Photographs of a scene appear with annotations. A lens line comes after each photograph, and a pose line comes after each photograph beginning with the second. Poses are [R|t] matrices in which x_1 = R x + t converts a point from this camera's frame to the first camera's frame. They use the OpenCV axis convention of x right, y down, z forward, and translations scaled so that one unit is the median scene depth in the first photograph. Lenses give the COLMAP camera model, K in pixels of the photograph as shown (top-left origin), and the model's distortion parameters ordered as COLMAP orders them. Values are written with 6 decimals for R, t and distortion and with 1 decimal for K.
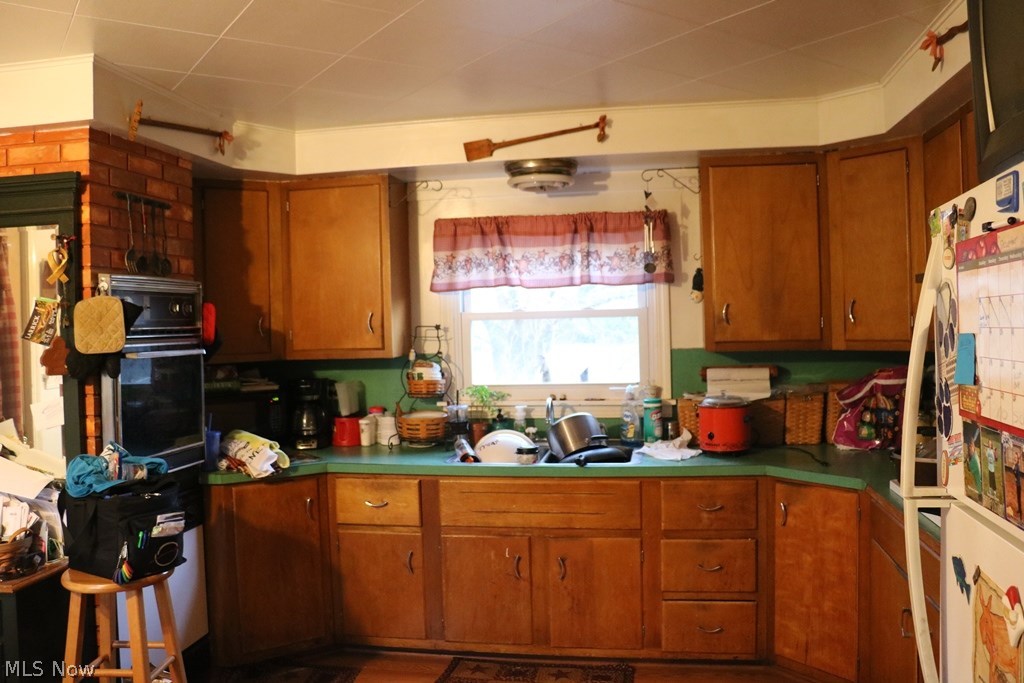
lens RADIAL K [[835.4, 0, 512.0], [0, 835.4, 341.5], [0, 0, 1]] dist [-0.194189, 0.169608]
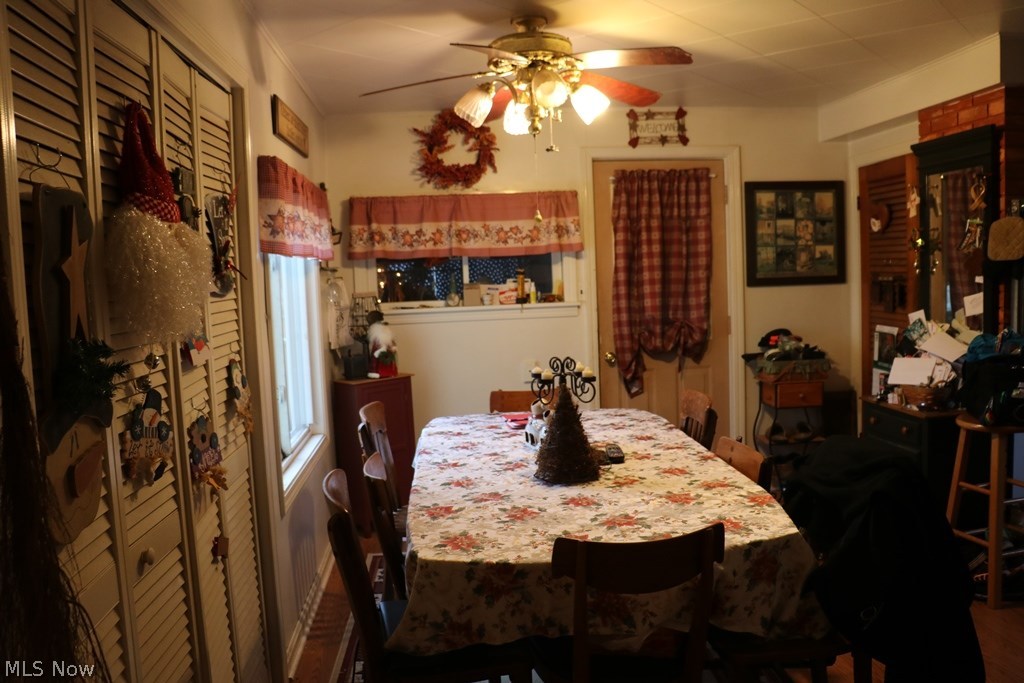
lens RADIAL K [[835.4, 0, 512.0], [0, 835.4, 341.5], [0, 0, 1]] dist [-0.194189, 0.169608]
pose [[0.264415, 0.091547, -0.960054, 0.546845], [0.017163, 0.994880, 0.099595, 0.003527], [0.964256, -0.042811, 0.261490, -0.140241]]
